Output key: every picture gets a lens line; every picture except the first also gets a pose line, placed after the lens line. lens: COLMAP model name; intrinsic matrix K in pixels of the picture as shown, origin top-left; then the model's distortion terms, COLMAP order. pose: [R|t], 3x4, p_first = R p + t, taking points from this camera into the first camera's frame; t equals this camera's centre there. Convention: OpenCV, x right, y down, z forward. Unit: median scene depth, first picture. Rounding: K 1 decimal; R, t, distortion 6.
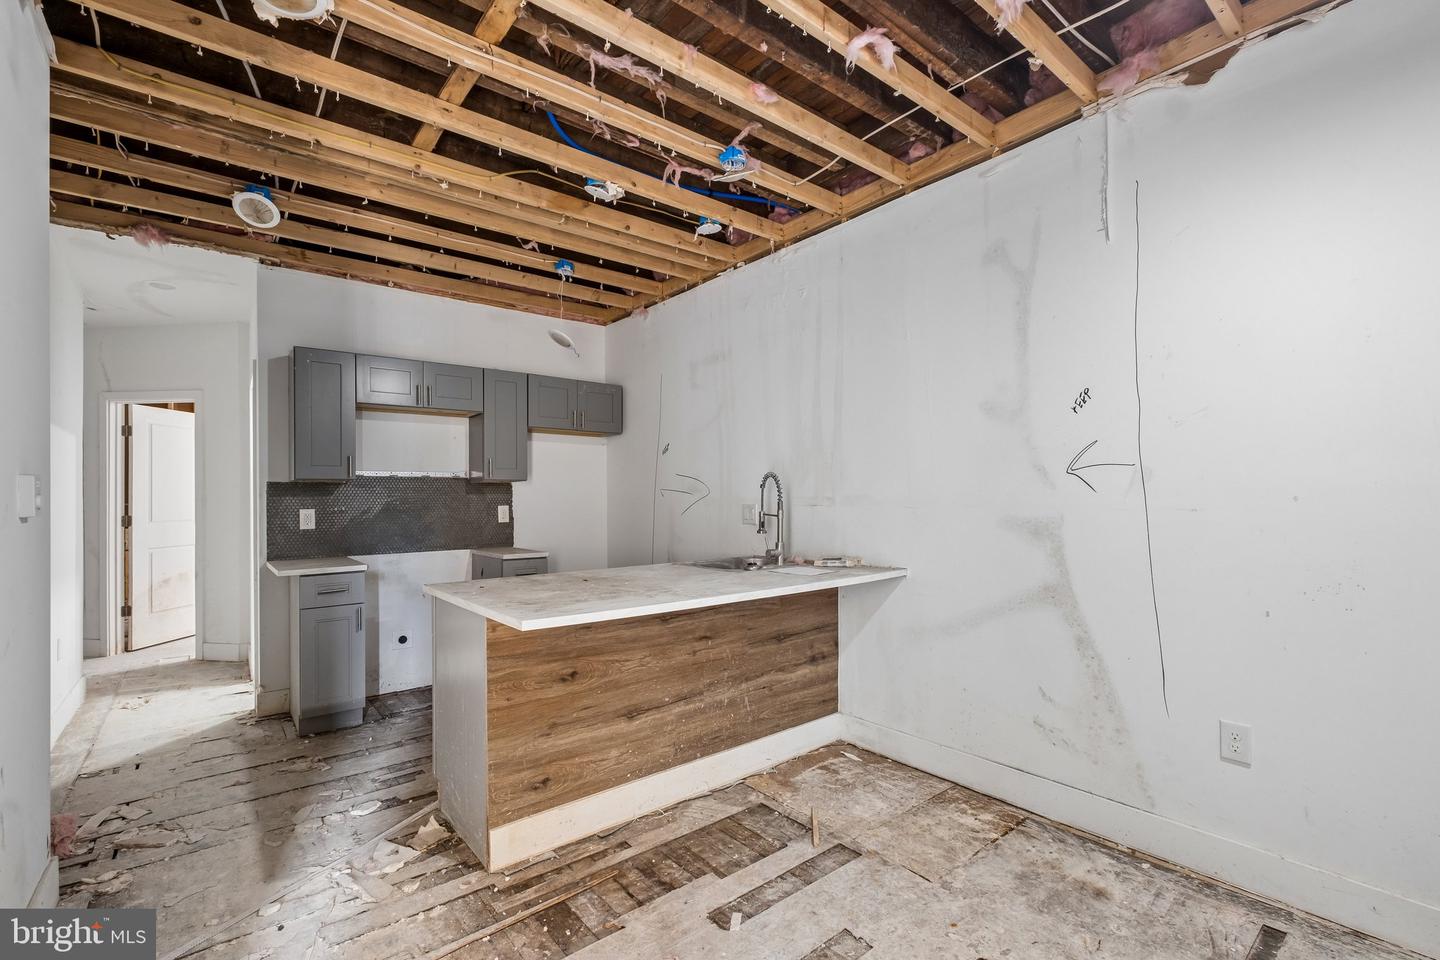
lens RADIAL K [[638.3, 0, 710.0], [0, 638.3, 481.7], [0, 0, 1]] dist [-0.003094, -0.000606]
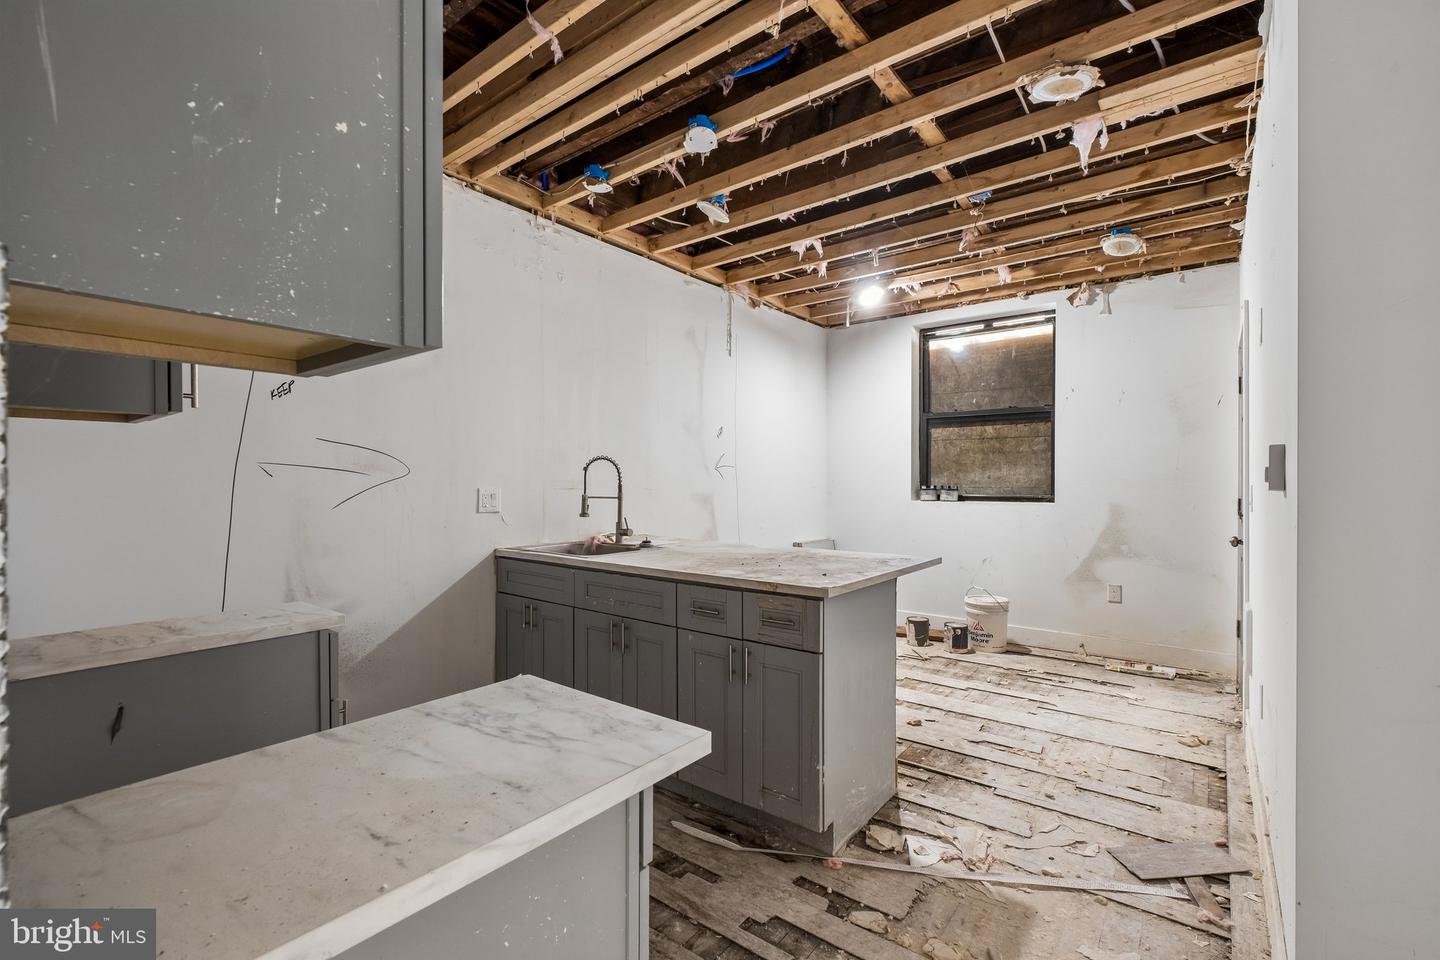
lens RADIAL K [[638.3, 0, 710.0], [0, 638.3, 481.7], [0, 0, 1]] dist [-0.003094, -0.000606]
pose [[-0.224802, 0.013579, 0.974310, -1.070113], [-0.018419, 0.999665, -0.018182, 0.047699], [-0.974230, -0.022033, -0.224477, 1.210896]]
